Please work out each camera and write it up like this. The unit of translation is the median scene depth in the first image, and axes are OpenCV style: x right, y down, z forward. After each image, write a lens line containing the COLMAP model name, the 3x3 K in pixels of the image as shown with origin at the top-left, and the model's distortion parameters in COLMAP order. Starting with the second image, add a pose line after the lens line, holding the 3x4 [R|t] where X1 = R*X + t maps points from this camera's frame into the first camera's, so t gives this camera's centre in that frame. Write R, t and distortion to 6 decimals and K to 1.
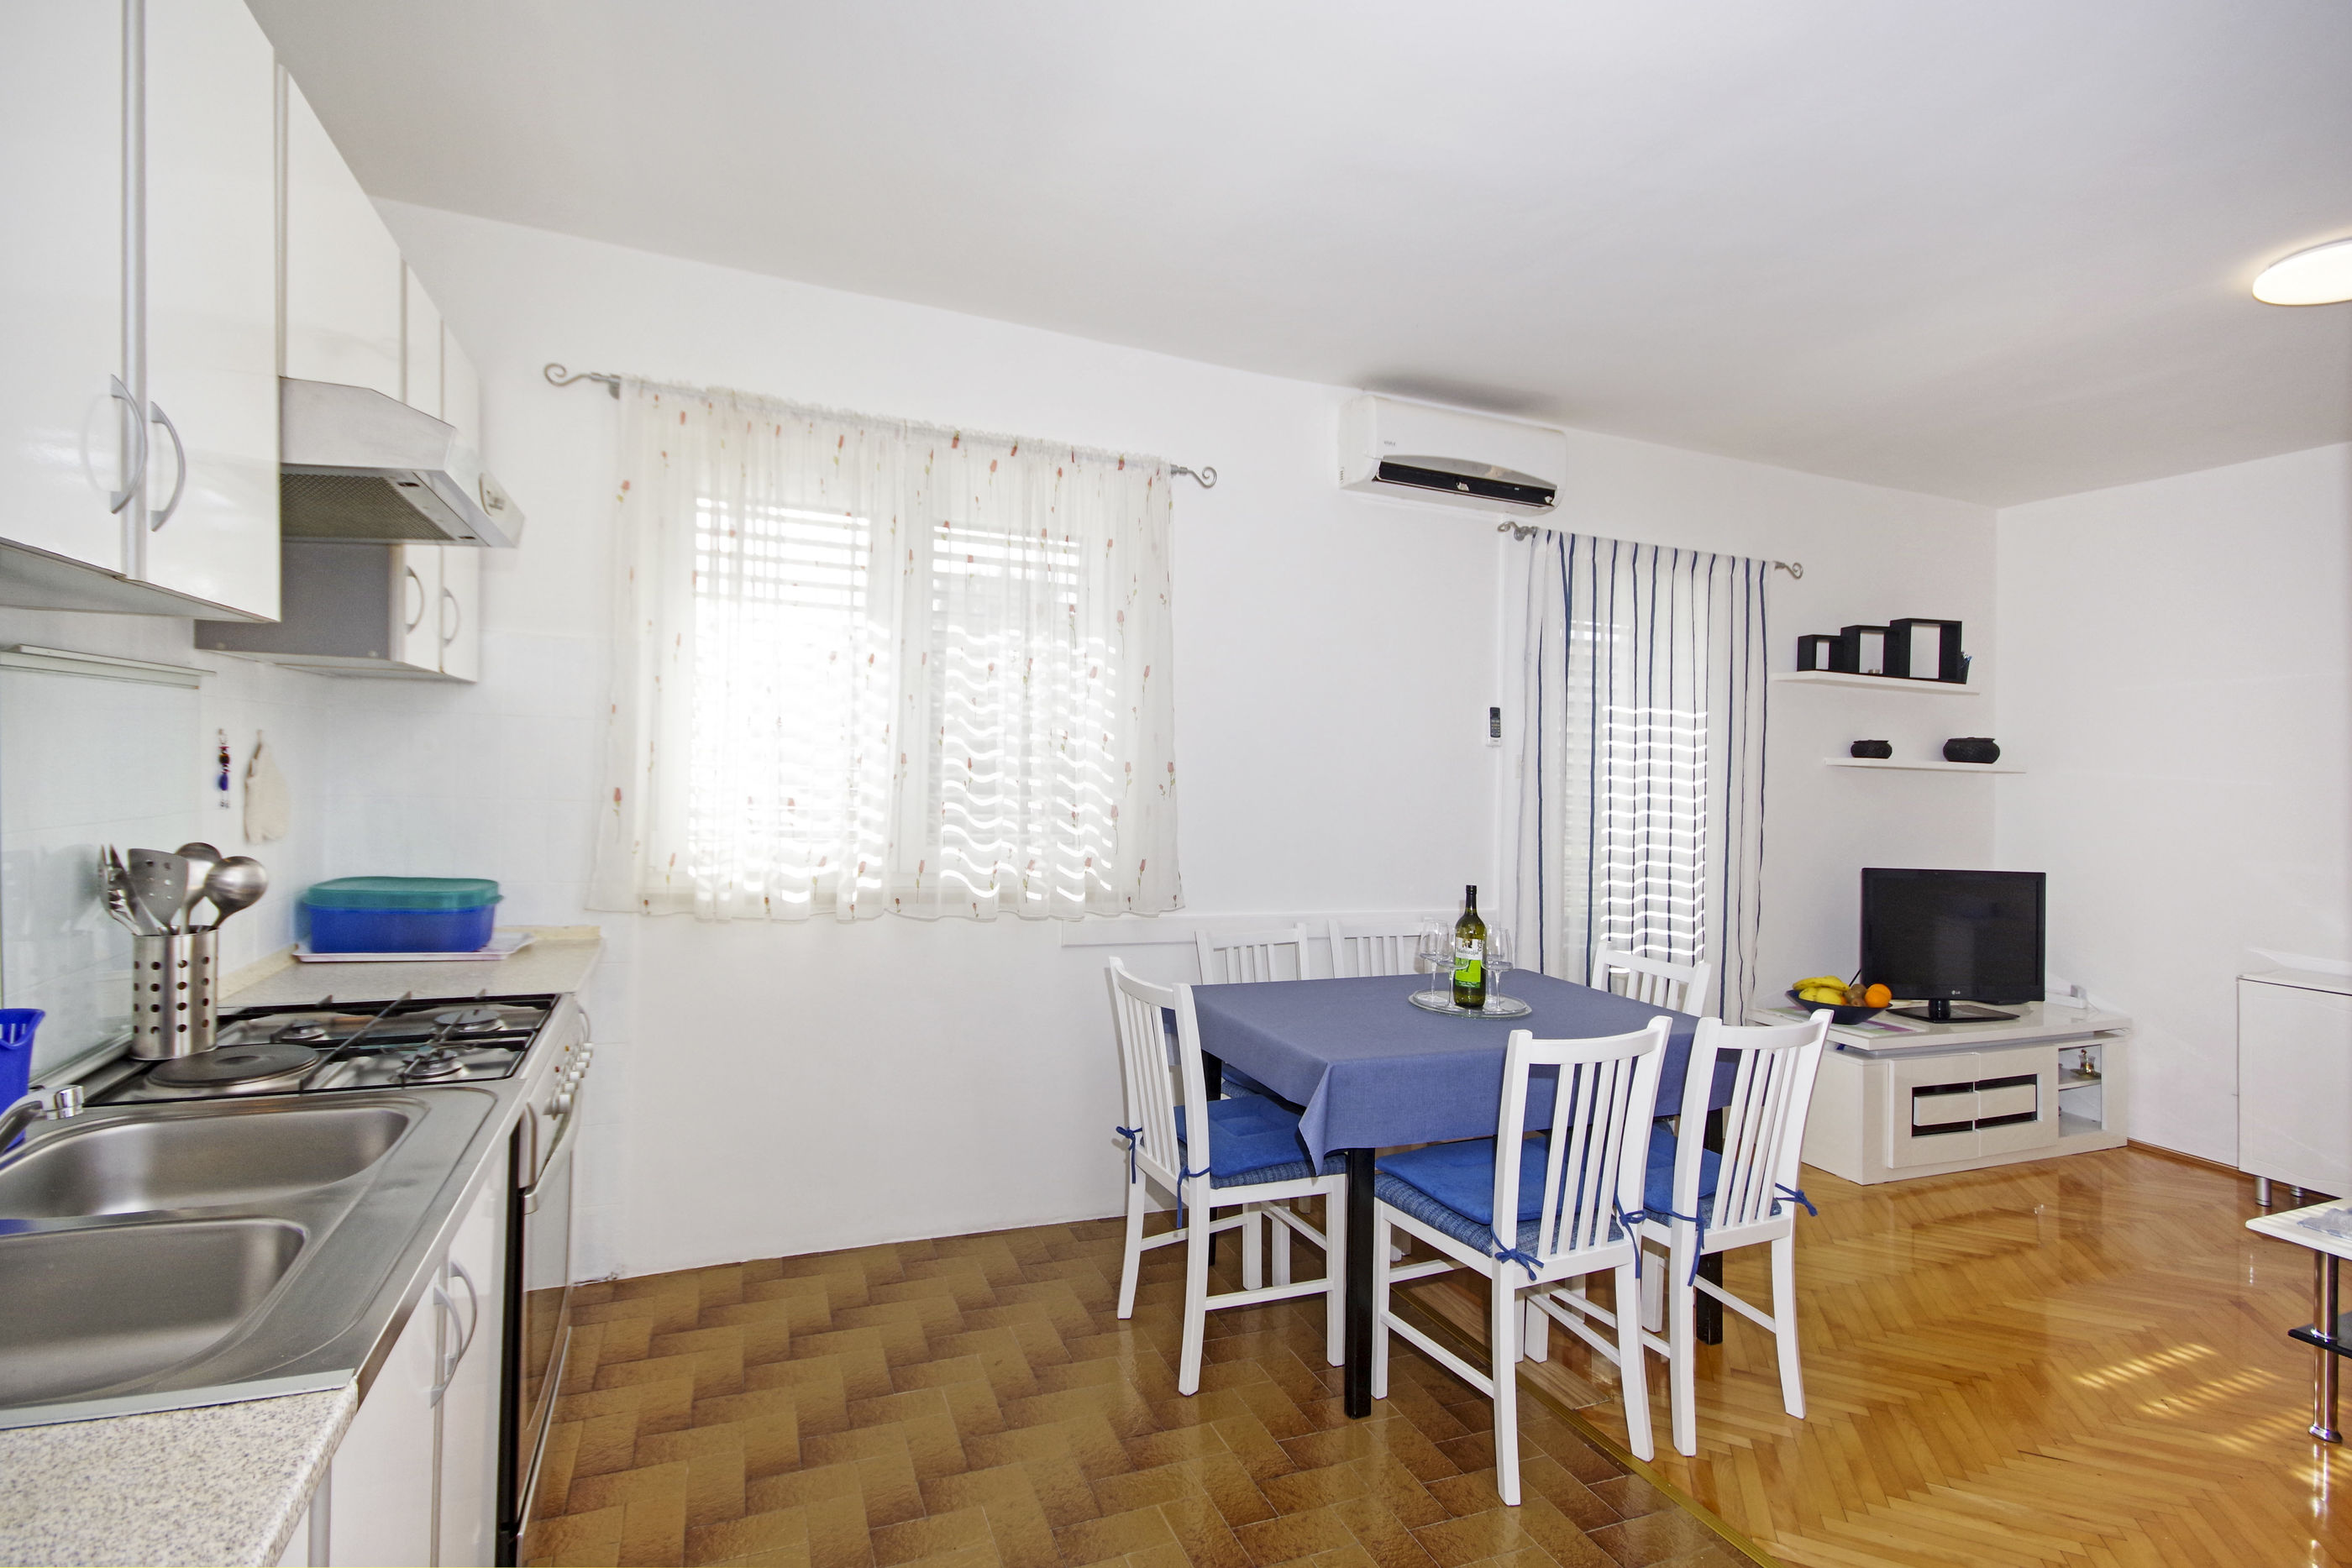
lens RADIAL K [[1172.6, 0, 1160.3], [0, 1172.6, 762.1], [0, 0, 1]] dist [0.010547, 0.000076]
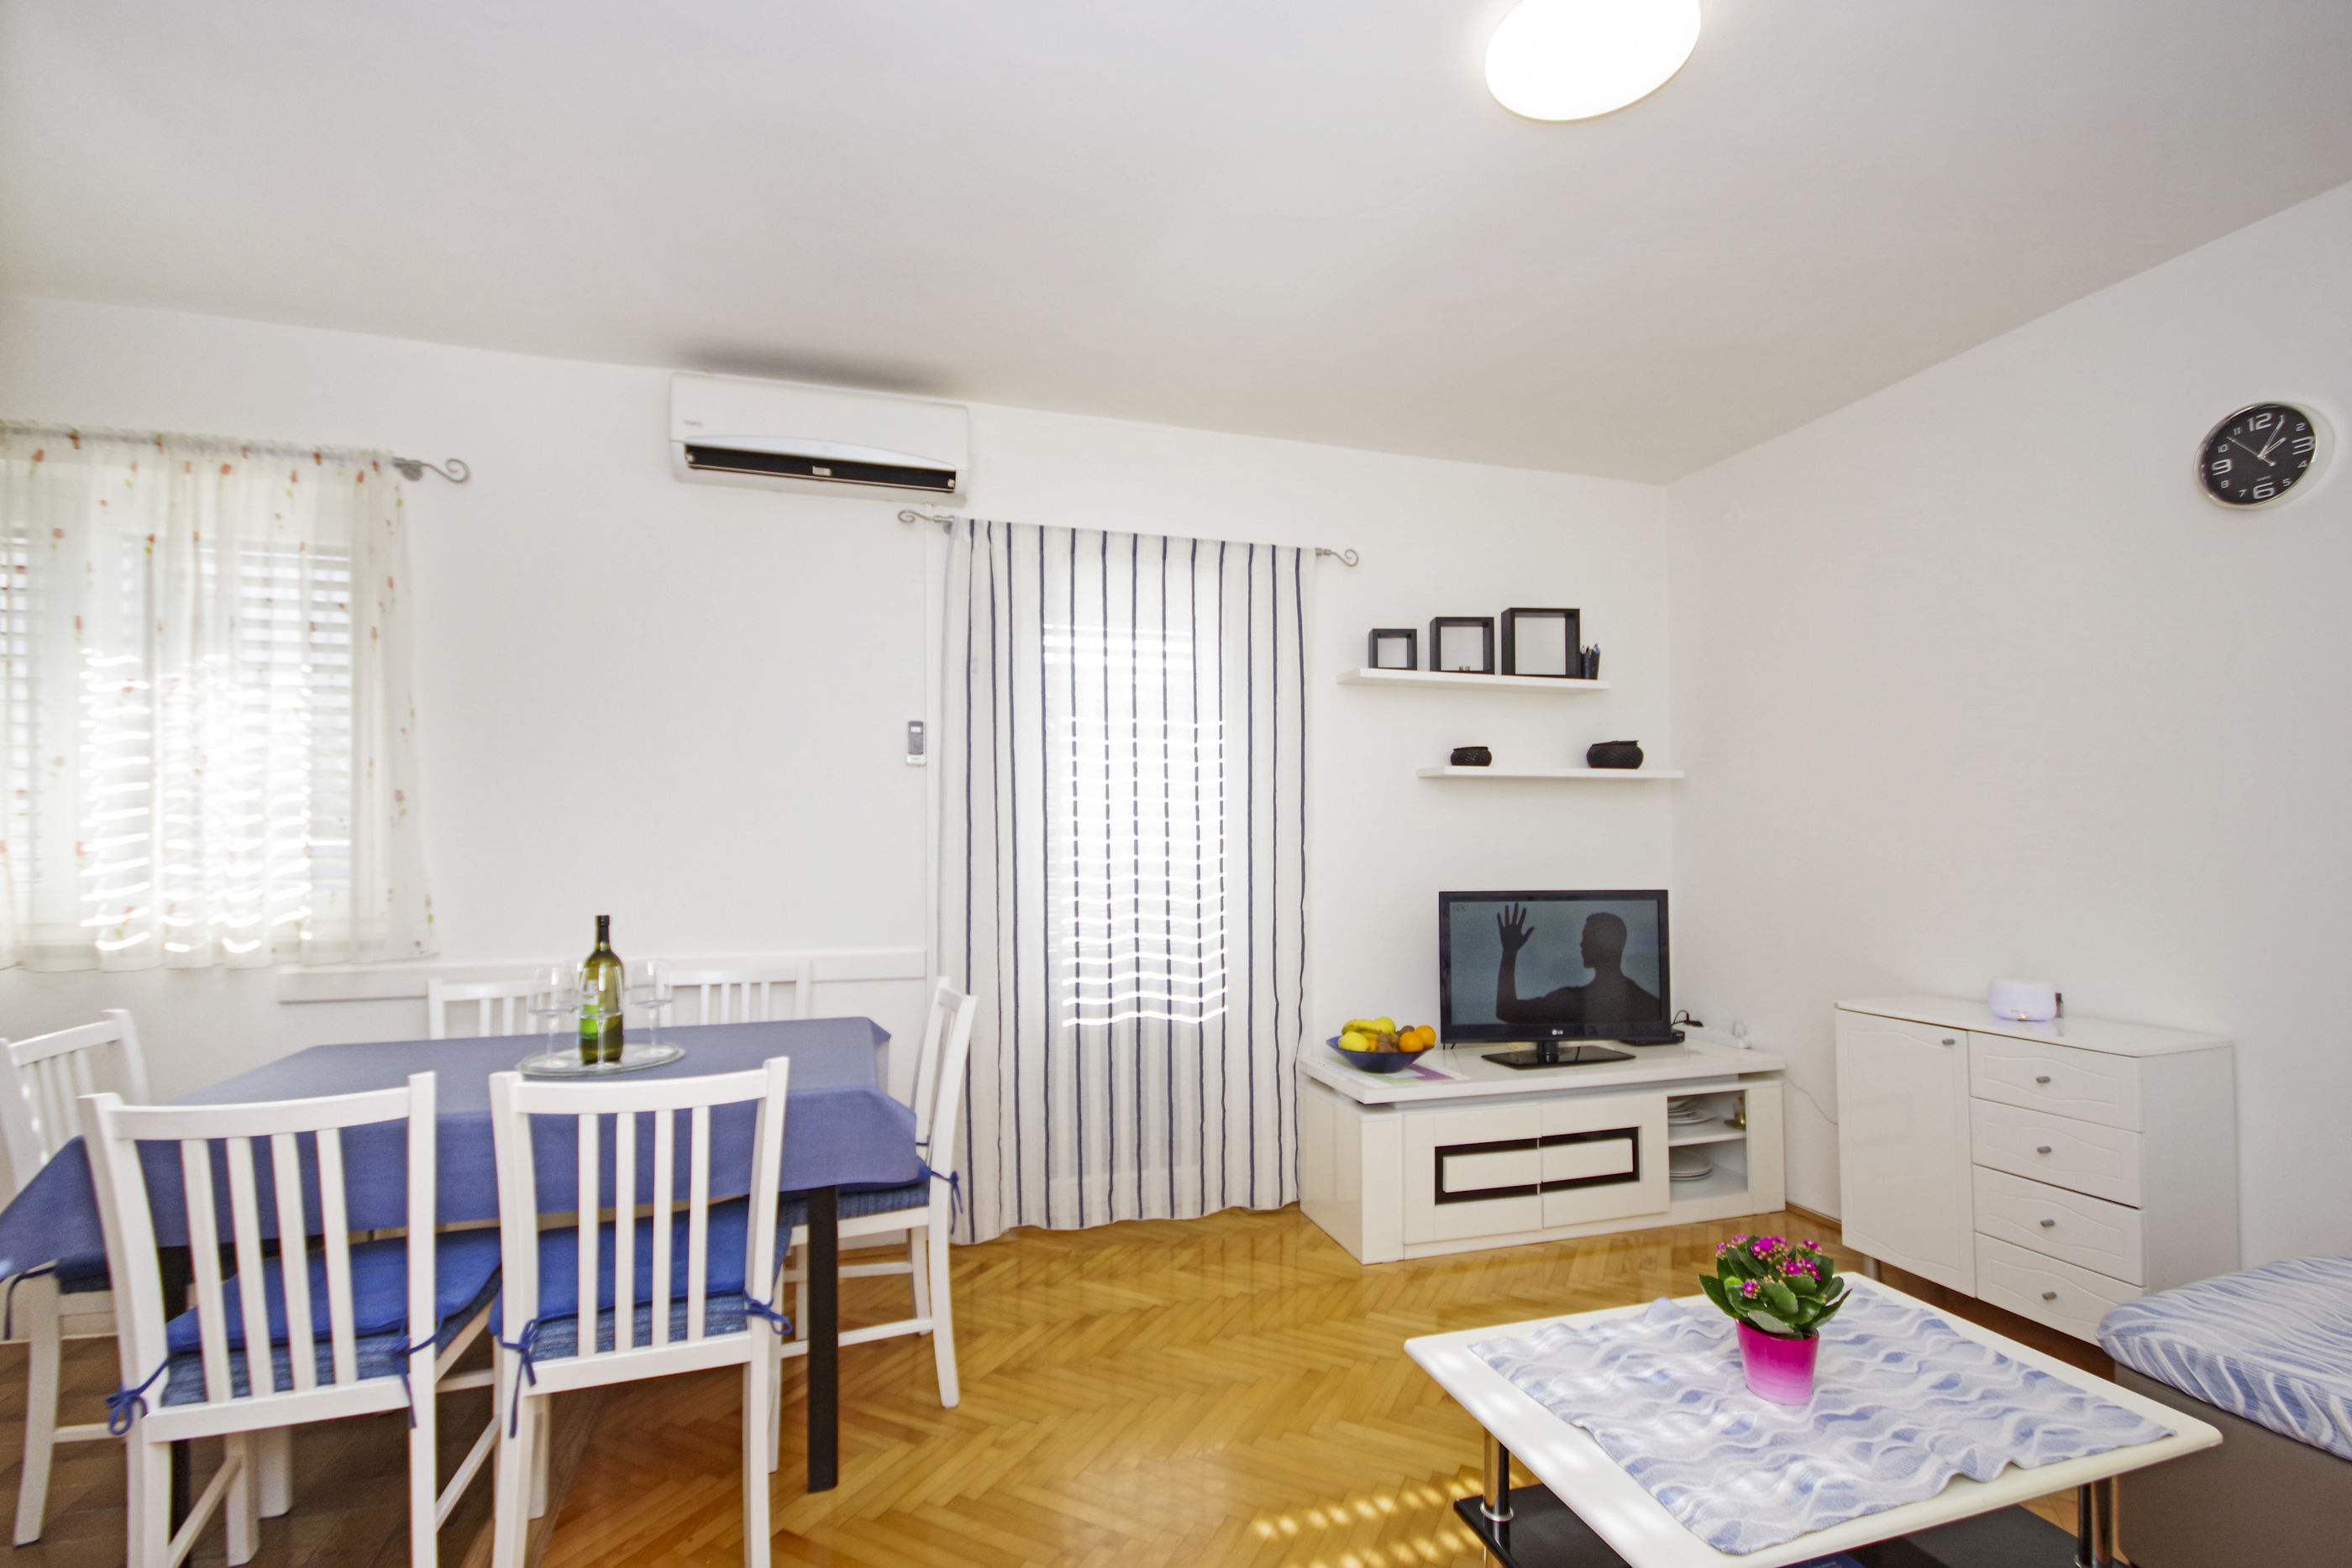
lens RADIAL K [[1104.1, 0, 1274.1], [0, 1104.1, 786.9], [0, 0, 1]] dist [0.002126, -0.000789]
pose [[0.995522, -0.042651, -0.084364, 0.555343], [0.038860, 0.998182, -0.046079, 0.046523], [0.086176, 0.042595, 0.995369, 0.174631]]
